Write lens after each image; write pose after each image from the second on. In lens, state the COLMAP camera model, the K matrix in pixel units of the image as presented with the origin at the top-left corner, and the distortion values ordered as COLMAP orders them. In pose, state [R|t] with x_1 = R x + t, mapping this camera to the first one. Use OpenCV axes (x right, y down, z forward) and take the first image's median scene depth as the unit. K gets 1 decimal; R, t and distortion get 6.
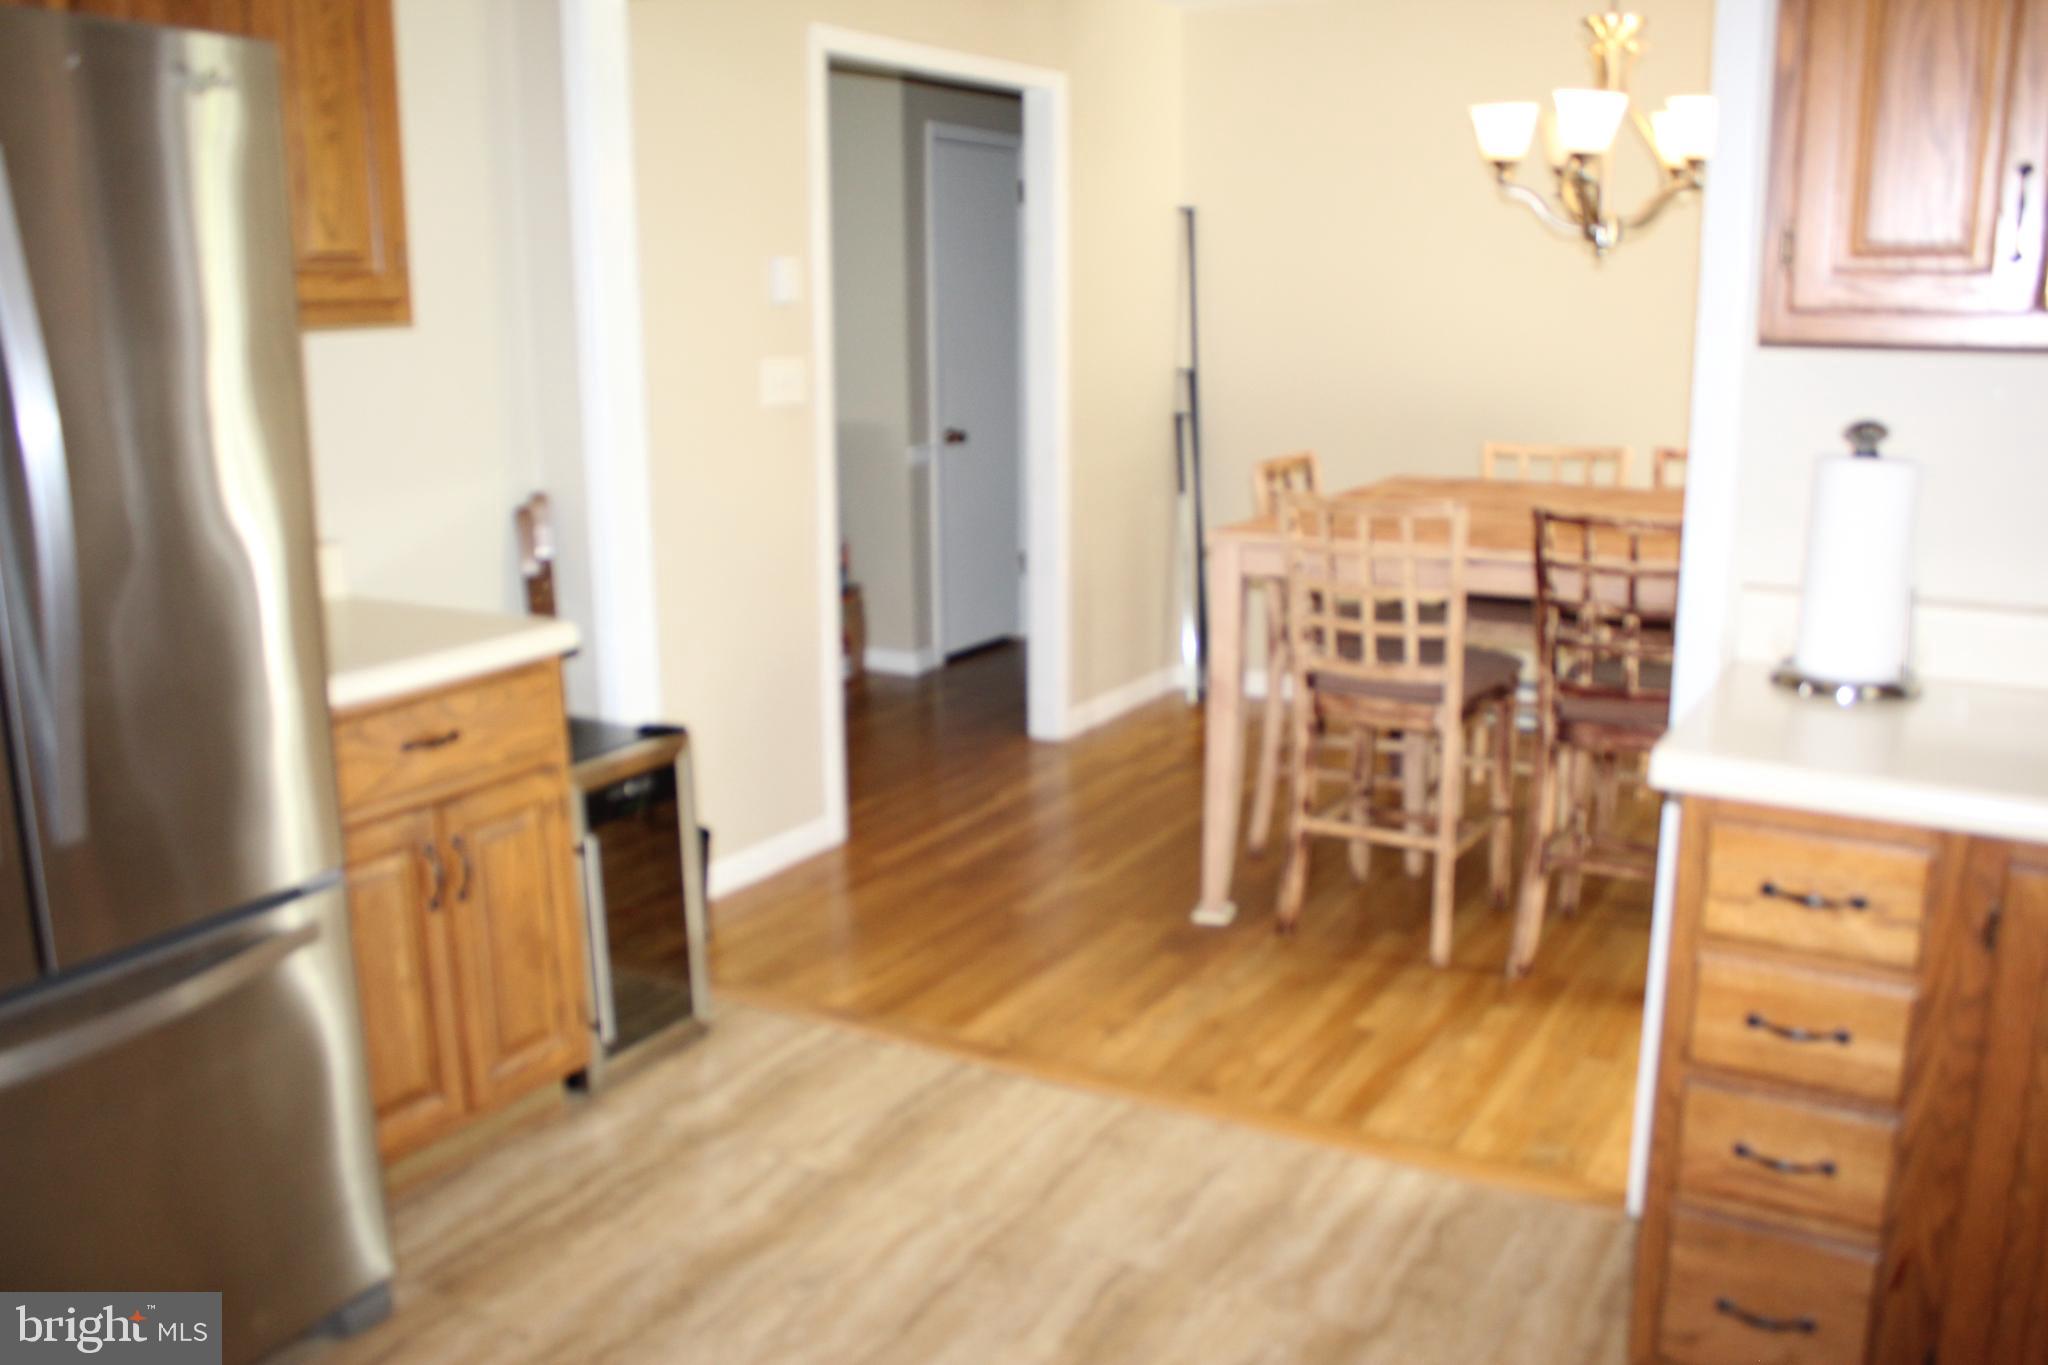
lens RADIAL K [[1733.5, 0, 1023.9], [0, 1733.5, 682.7], [0, 0, 1]] dist [-0.104490, 0.040157]
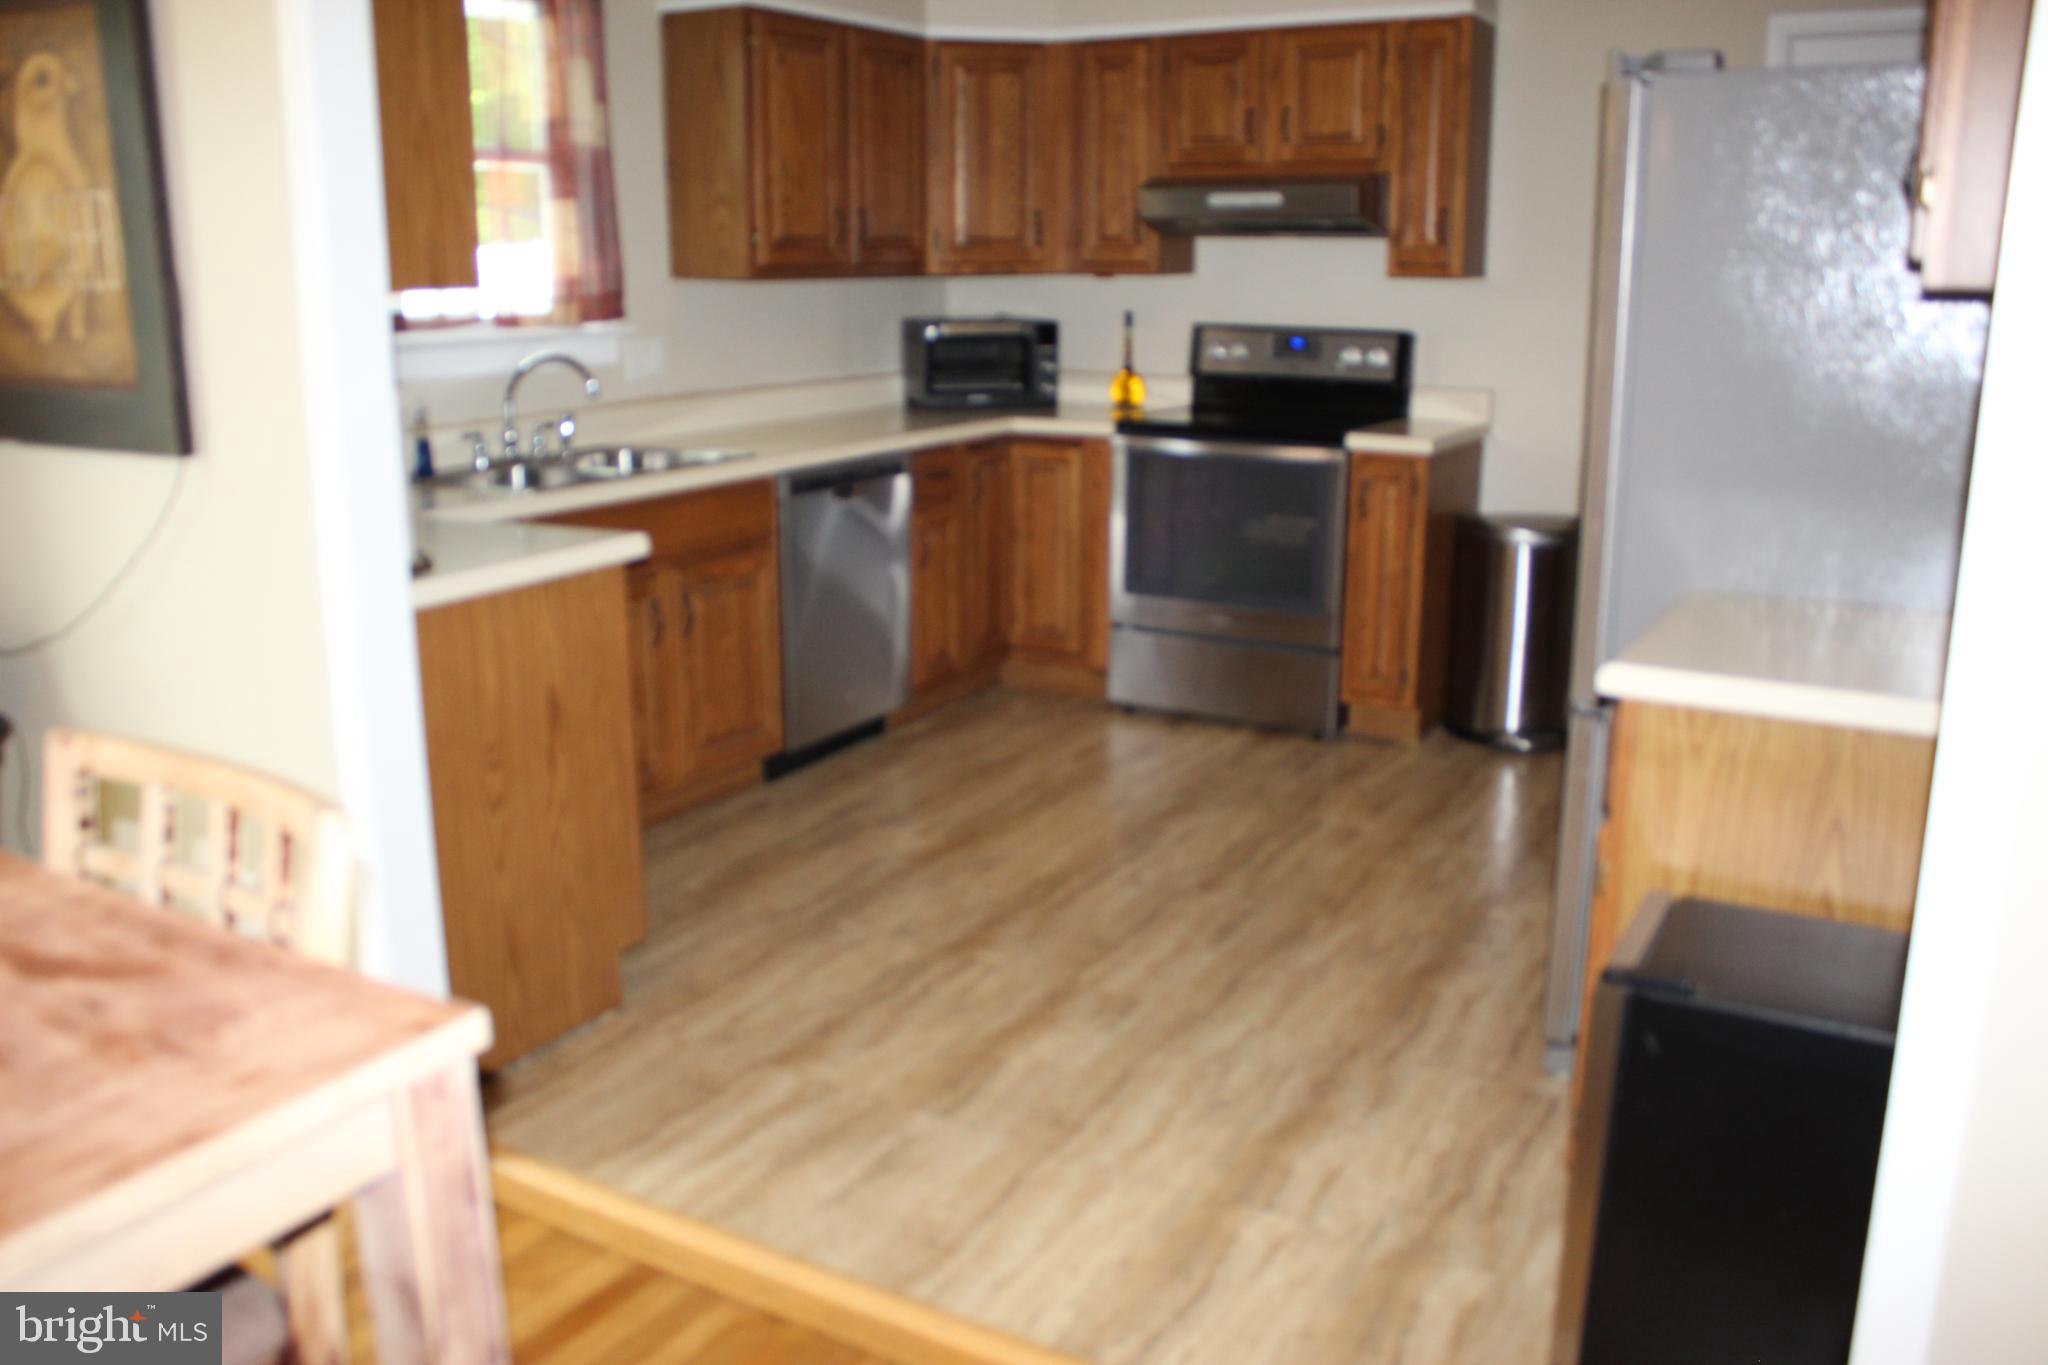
lens RADIAL K [[1733.5, 0, 1020.7], [0, 1733.5, 679.7], [0, 0, 1]] dist [-0.104490, 0.040157]
pose [[-0.999901, 0.013180, -0.004984, 0.011074], [0.009532, 0.893175, 0.449609, -0.410956], [0.010378, 0.449517, -0.893212, 1.813341]]
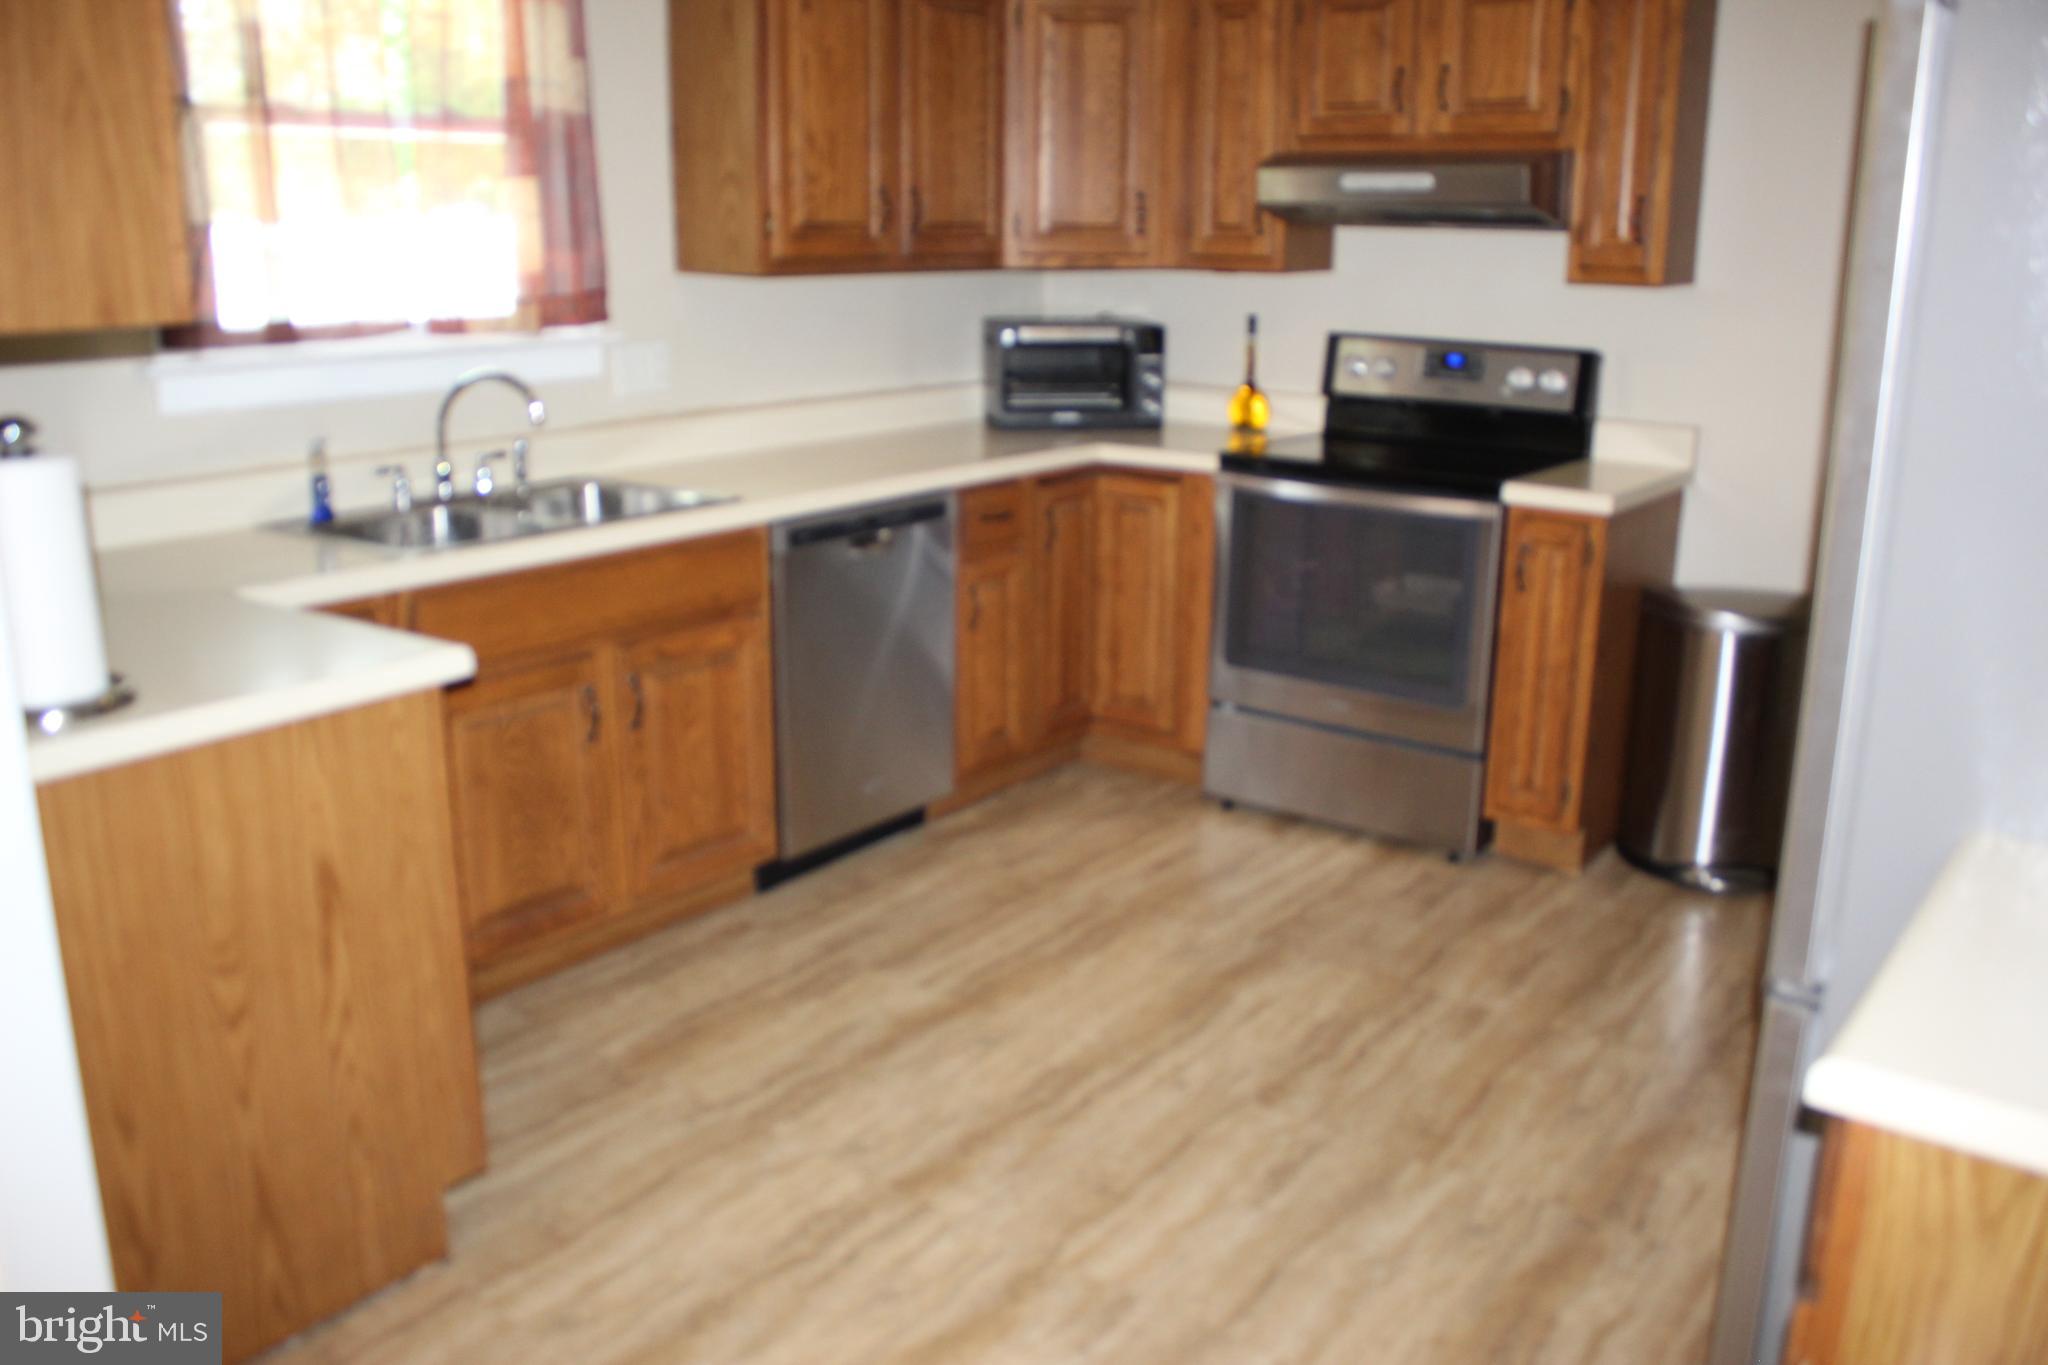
lens RADIAL K [[1733.5, 0, 1025.8], [0, 1733.5, 686.7], [0, 0, 1]] dist [-0.104490, 0.040157]
pose [[-0.993713, -0.026301, 0.108828, -0.106775], [0.027677, 0.884145, 0.466392, -0.350105], [-0.108486, 0.466471, -0.877858, 1.460772]]
